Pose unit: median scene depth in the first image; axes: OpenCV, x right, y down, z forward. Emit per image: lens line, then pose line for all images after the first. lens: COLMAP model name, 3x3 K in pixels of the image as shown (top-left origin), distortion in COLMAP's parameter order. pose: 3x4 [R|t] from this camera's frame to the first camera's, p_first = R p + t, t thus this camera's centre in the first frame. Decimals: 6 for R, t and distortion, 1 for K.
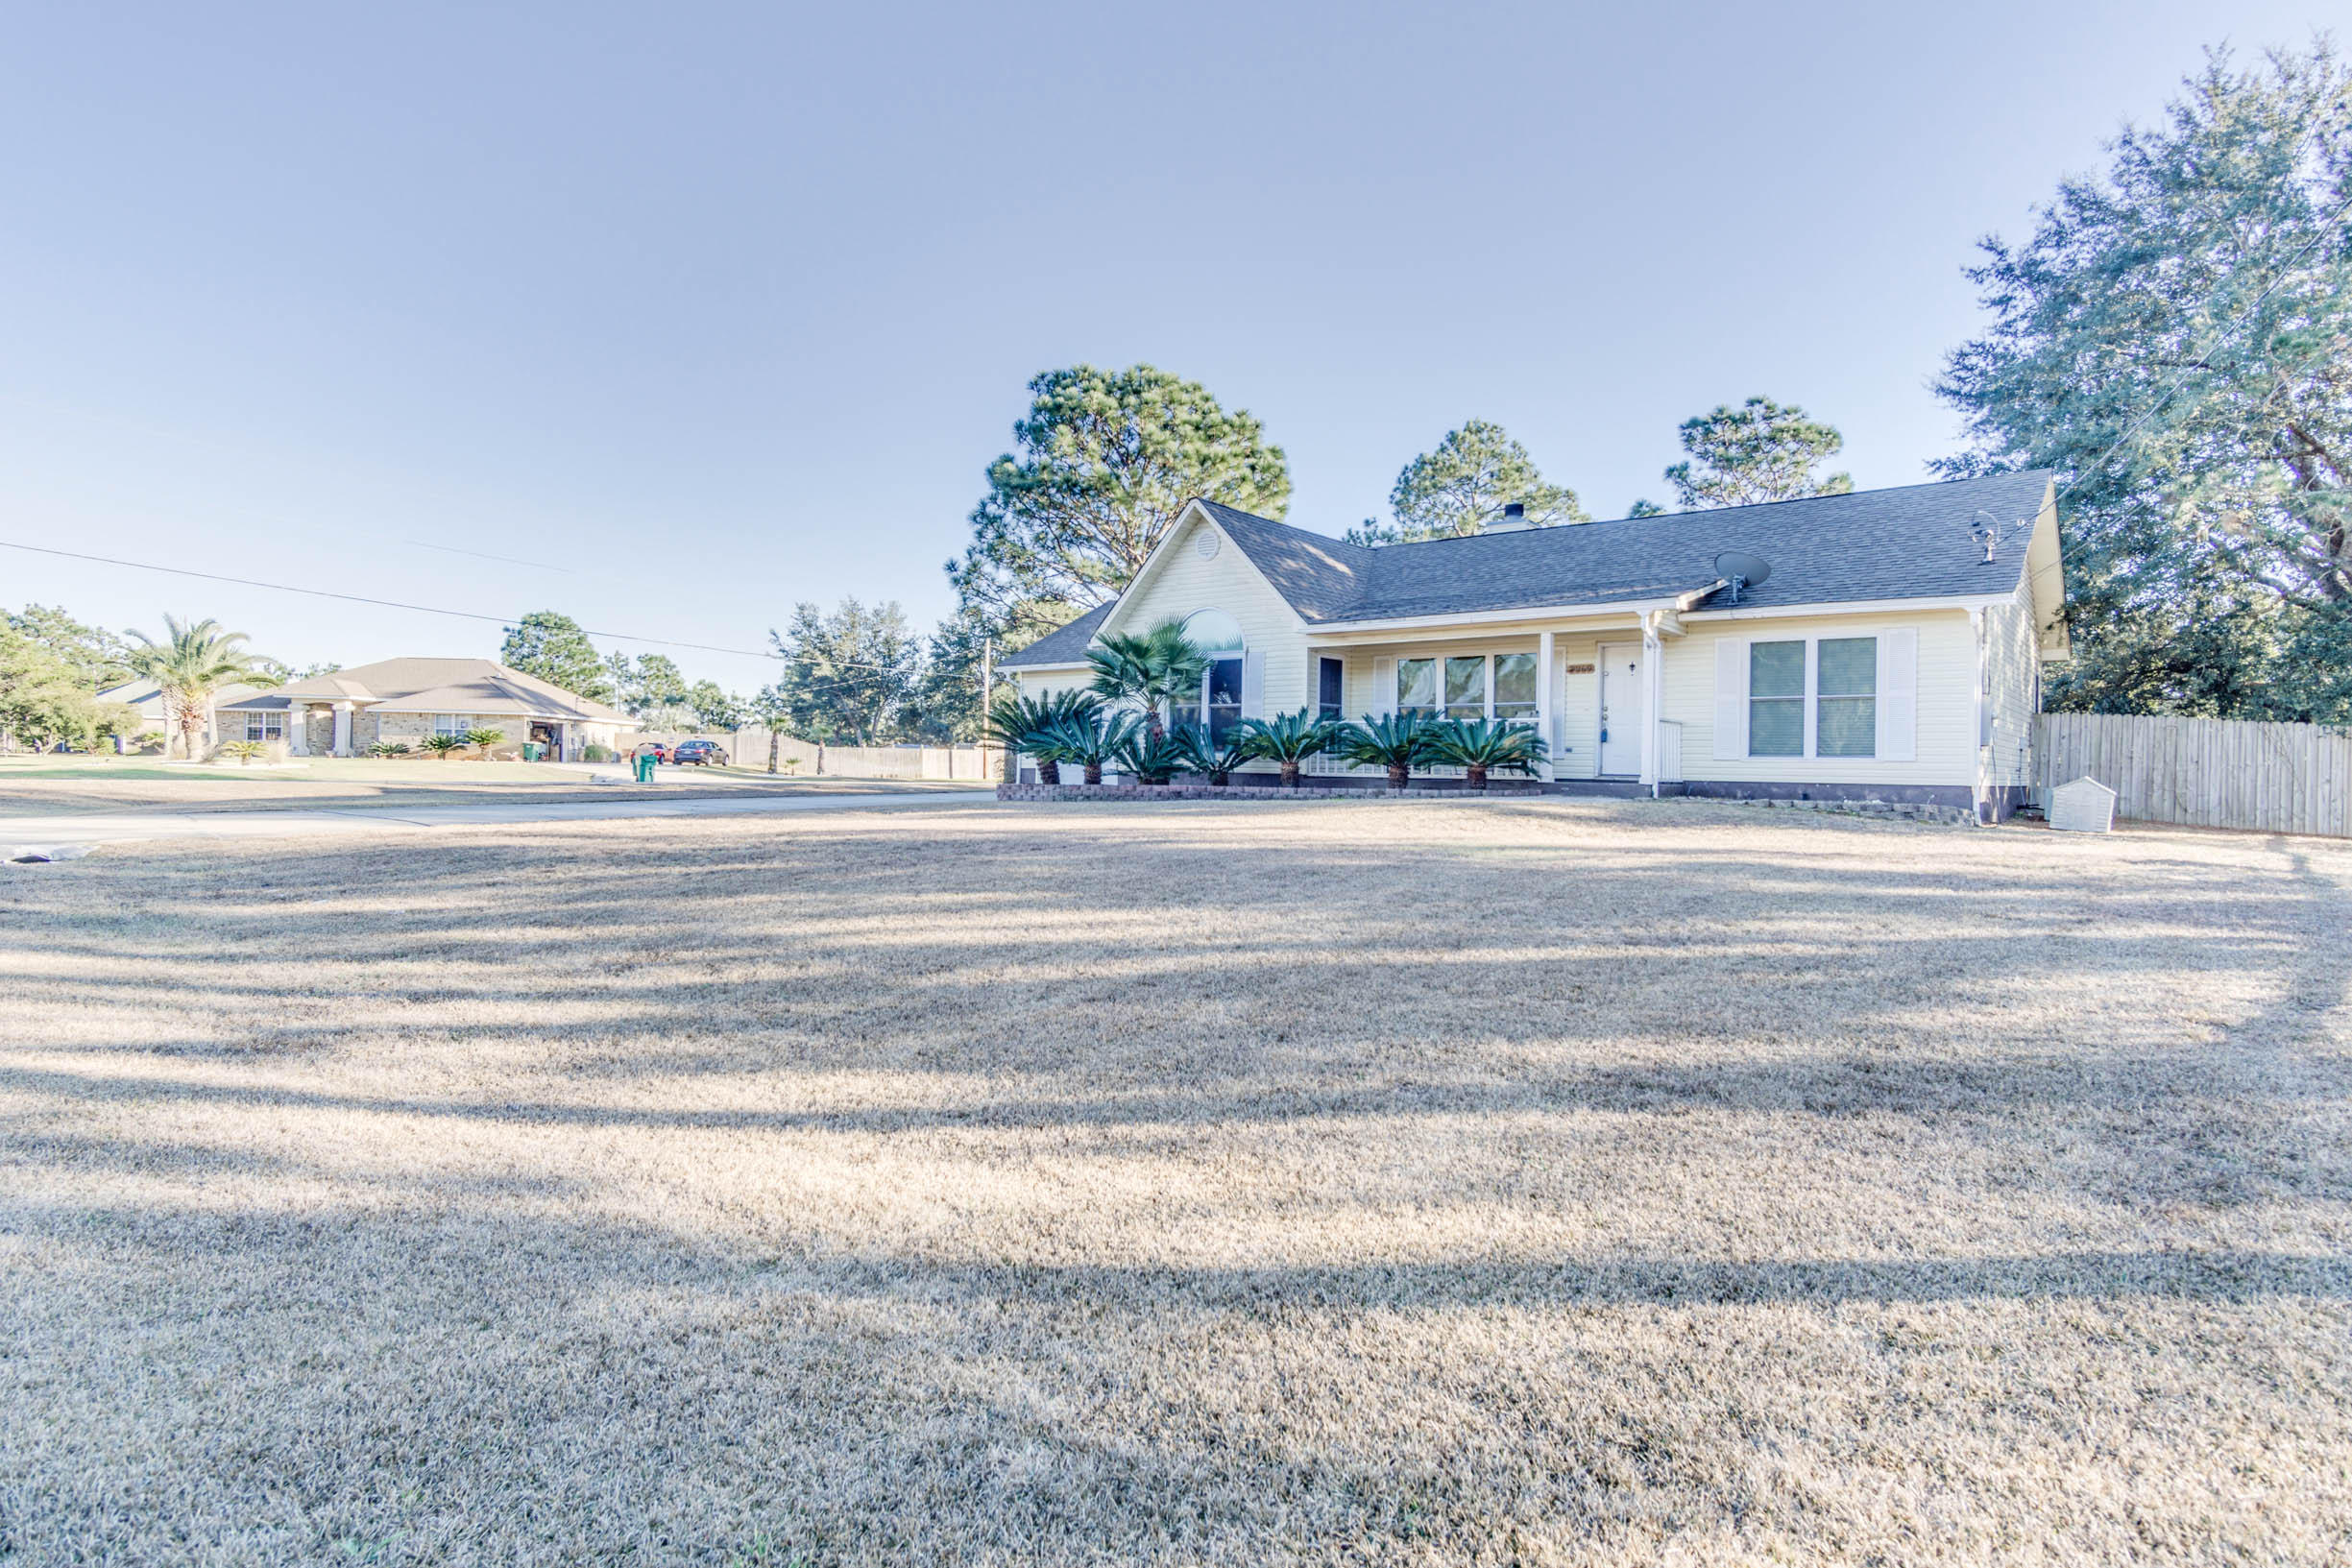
lens RADIAL K [[1199.3, 0, 1174.8], [0, 1199.3, 767.0], [0, 0, 1]] dist [-0.003089, -0.000500]
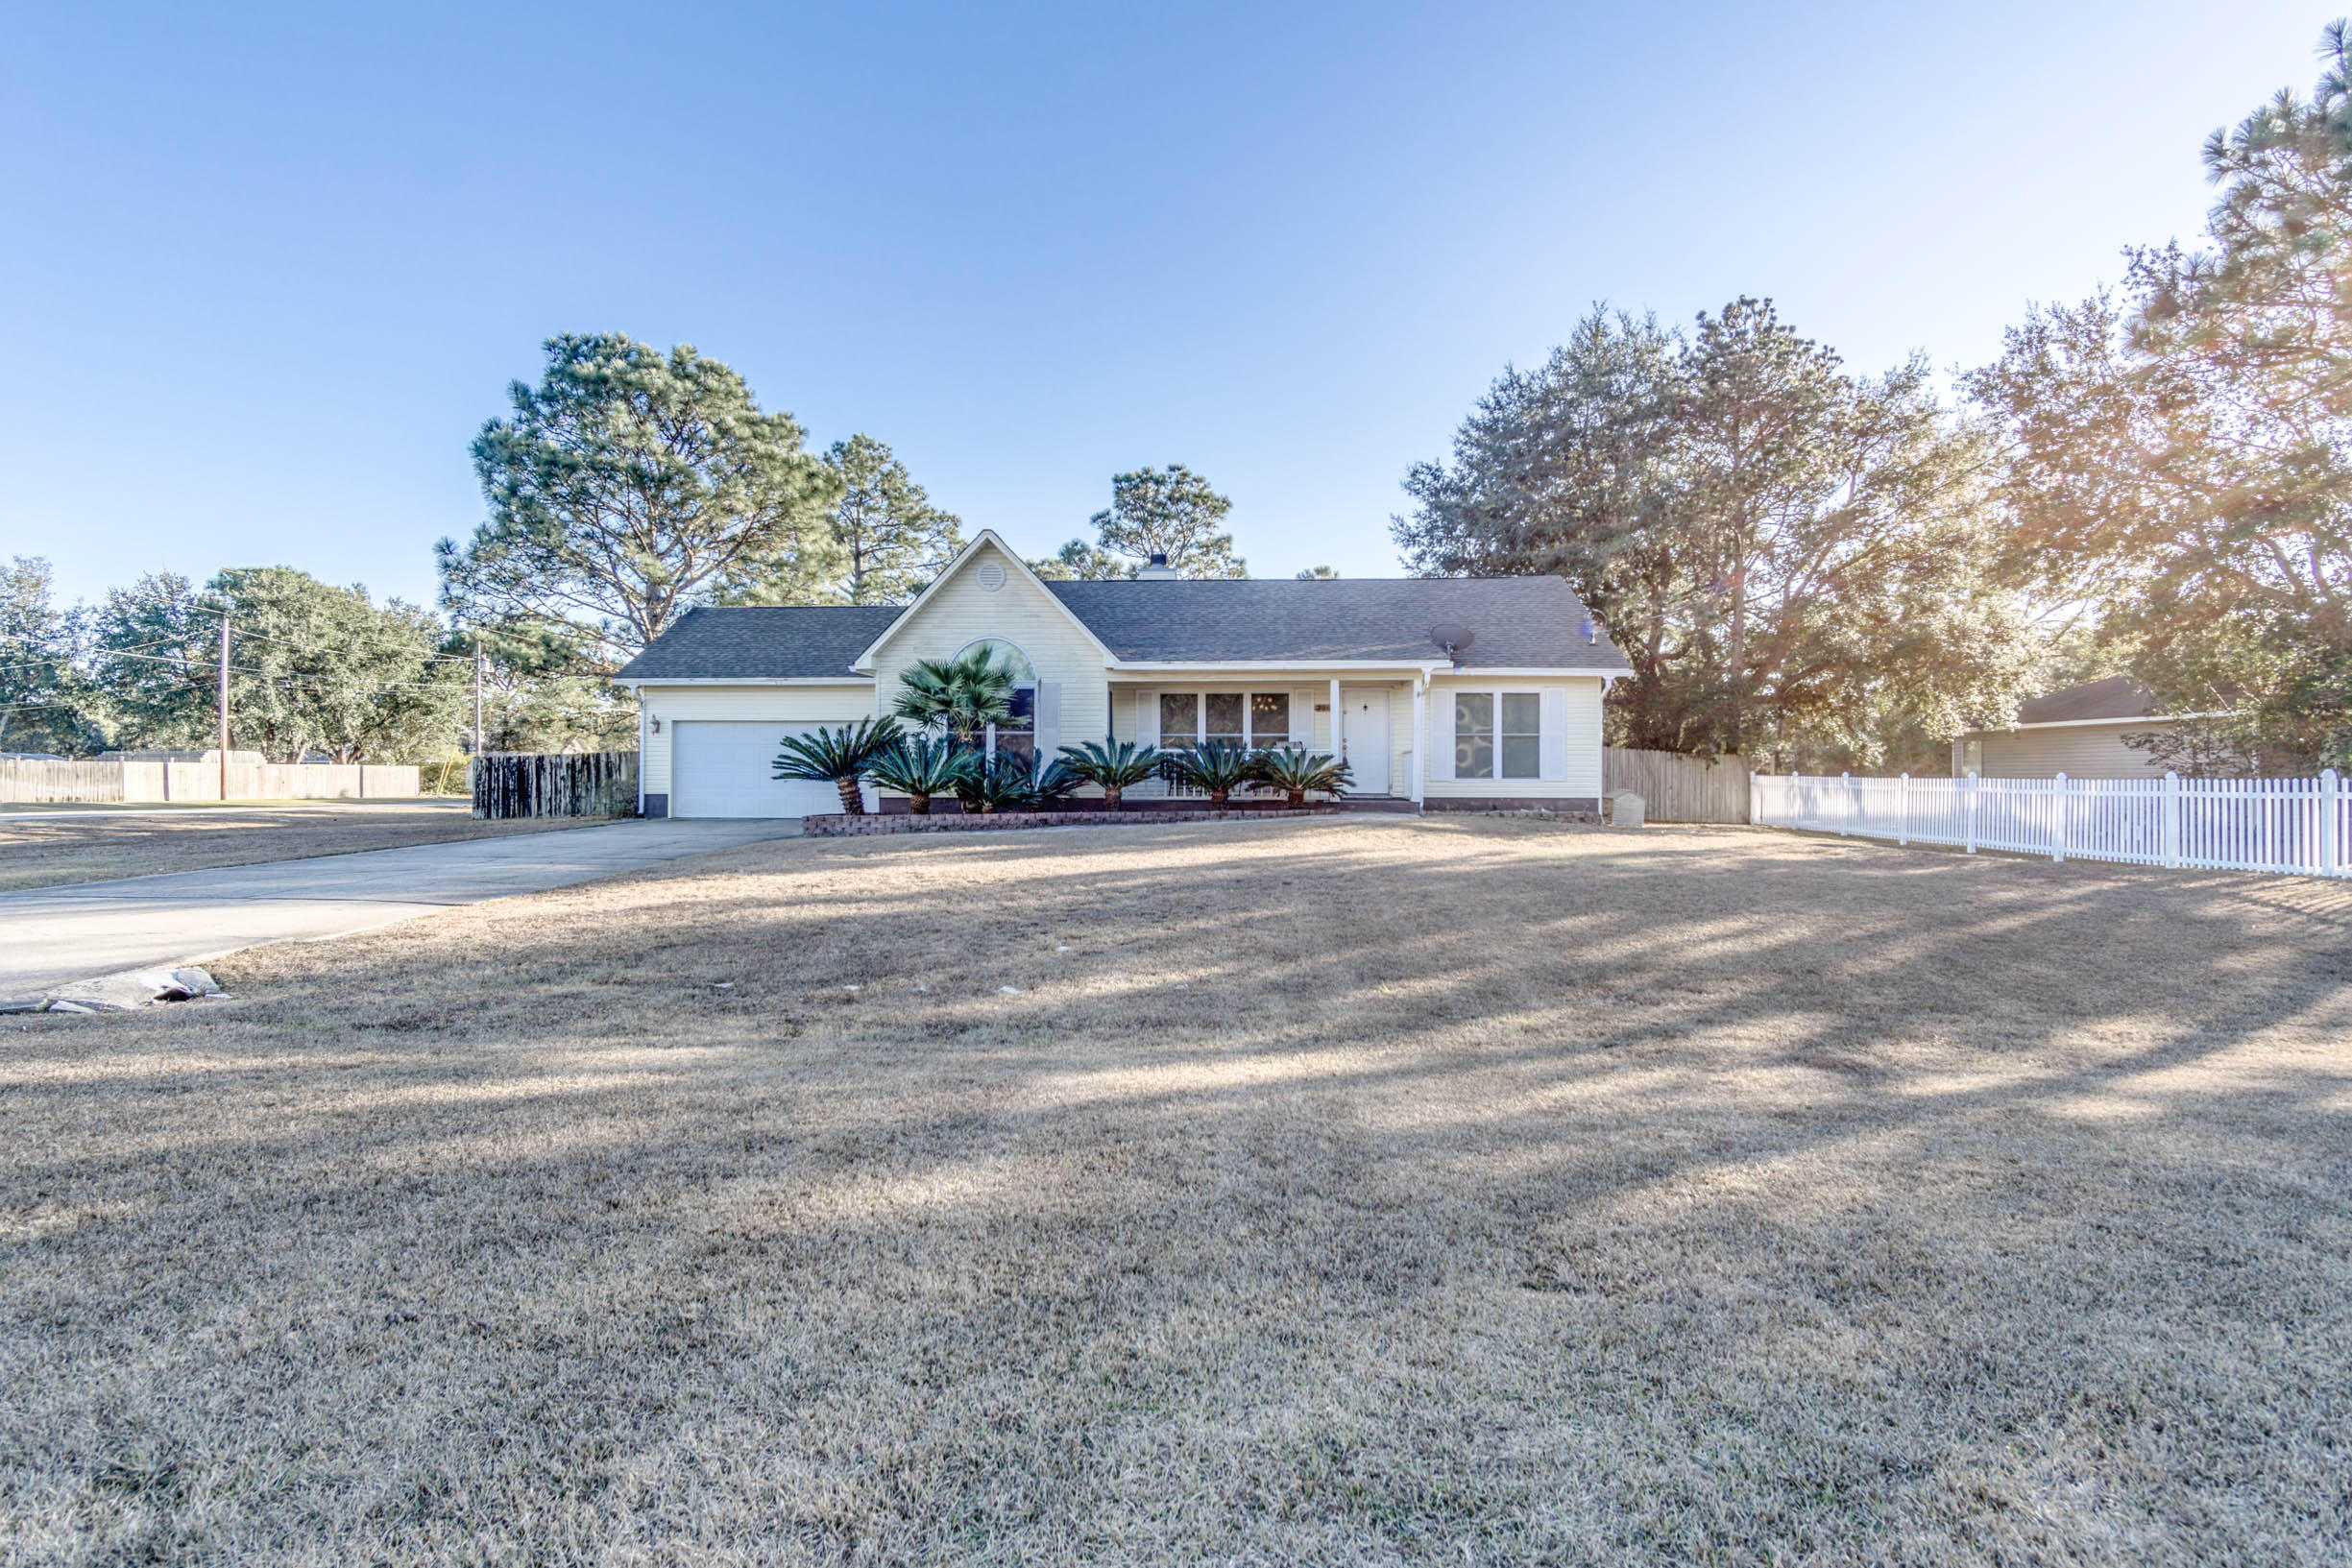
lens RADIAL K [[1199.3, 0, 1174.8], [0, 1199.3, 767.0], [0, 0, 1]] dist [-0.003089, -0.000500]
pose [[0.812624, -0.008970, 0.582719, -0.452441], [0.011058, 0.999939, -0.000030, -0.020122], [-0.582683, 0.006468, 0.812674, 0.082120]]
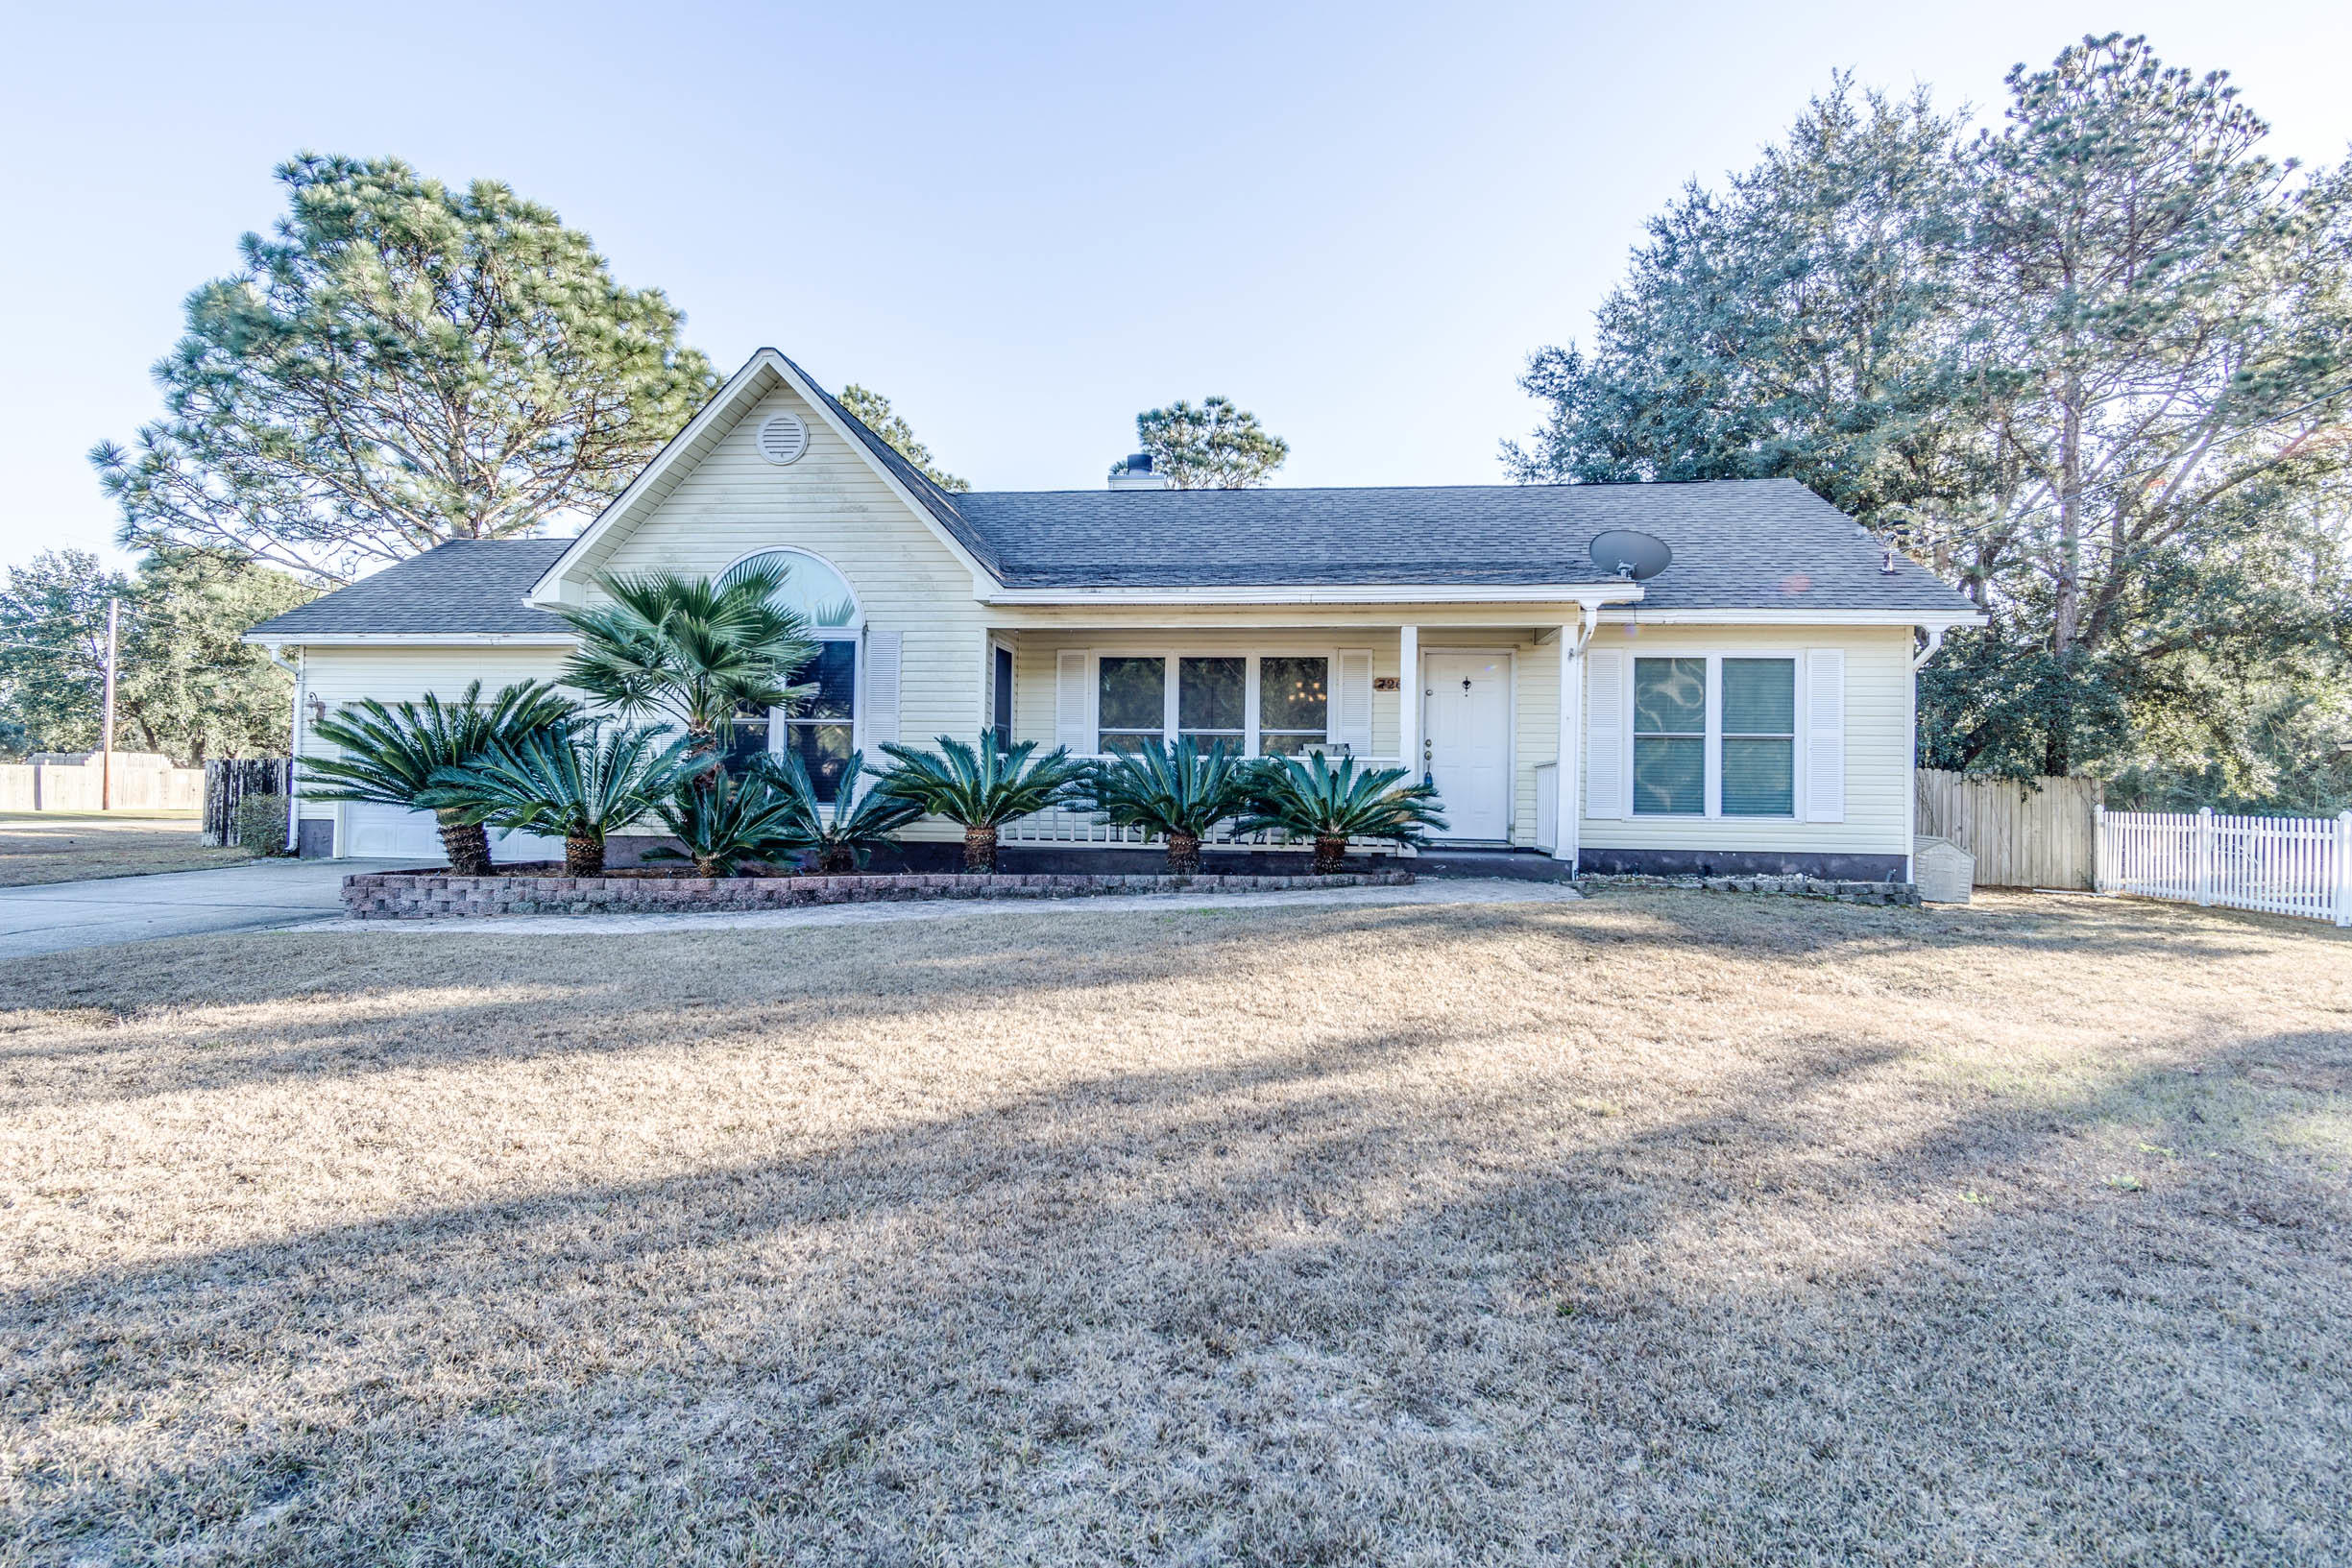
lens RADIAL K [[1279.2, 0, 1162.5], [0, 1279.2, 754.3], [0, 0, 1]] dist [0.005388, 0.000571]
pose [[0.851649, 0.014228, 0.523919, -0.140071], [-0.001702, 0.999701, -0.024382, -0.021158], [-0.524110, 0.019873, 0.851419, 0.402370]]
